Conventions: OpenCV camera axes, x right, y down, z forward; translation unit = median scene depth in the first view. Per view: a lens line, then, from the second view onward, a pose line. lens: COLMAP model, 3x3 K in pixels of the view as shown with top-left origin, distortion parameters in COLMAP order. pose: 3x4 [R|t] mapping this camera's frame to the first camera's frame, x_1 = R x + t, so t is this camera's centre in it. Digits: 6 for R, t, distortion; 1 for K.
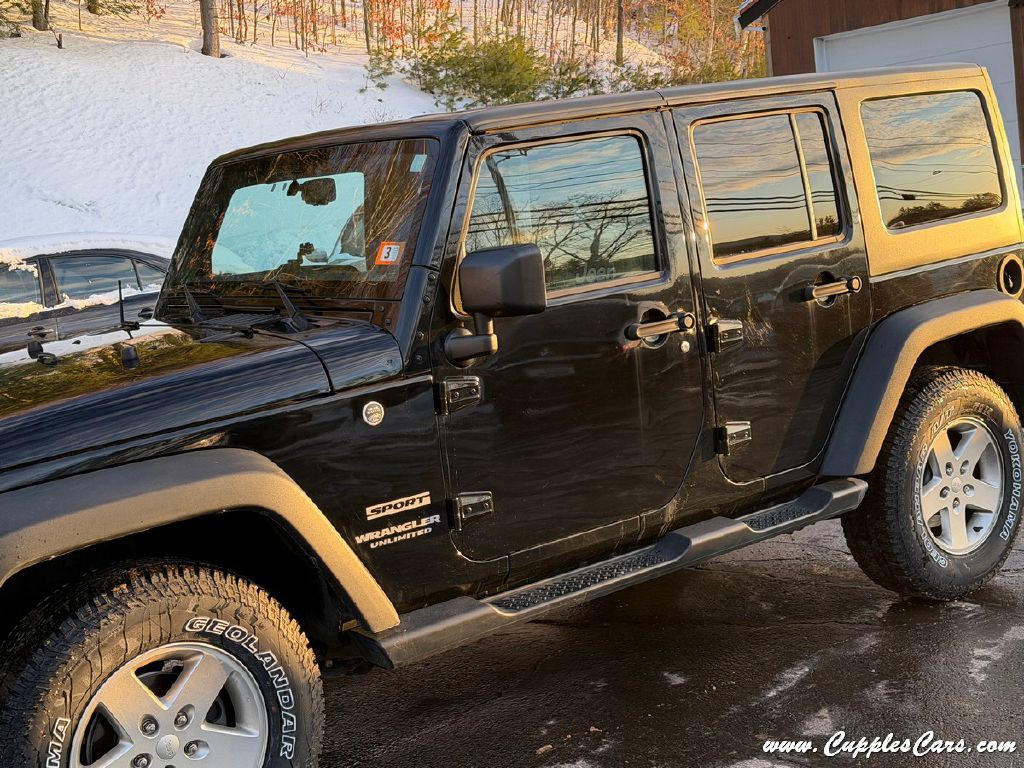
lens RADIAL K [[1377.1, 0, 513.8], [0, 1377.1, 384.8], [0, 0, 1]] dist [0.094801, 0.000000]
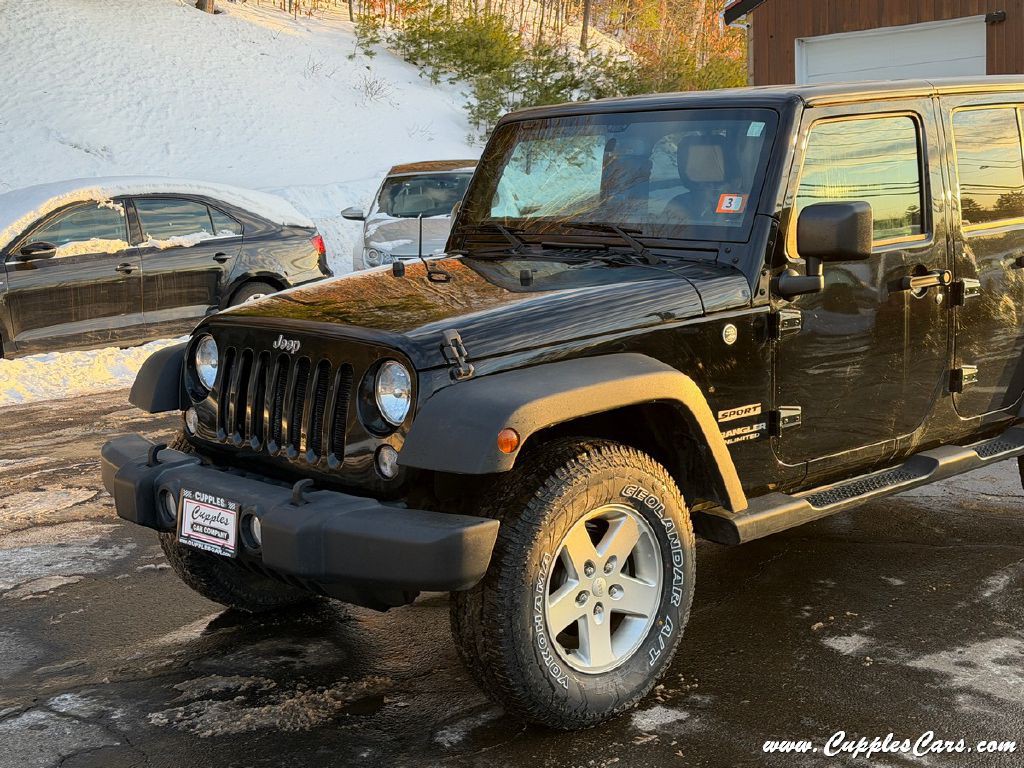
lens RADIAL K [[1377.1, 0, 502.3], [0, 1377.1, 382.0], [0, 0, 1]] dist [0.094801, 0.000000]
pose [[0.995905, 0.056651, 0.070460, -0.127209], [-0.057557, 0.998283, 0.010895, 0.020134], [-0.069722, -0.014906, 0.997455, -0.064855]]
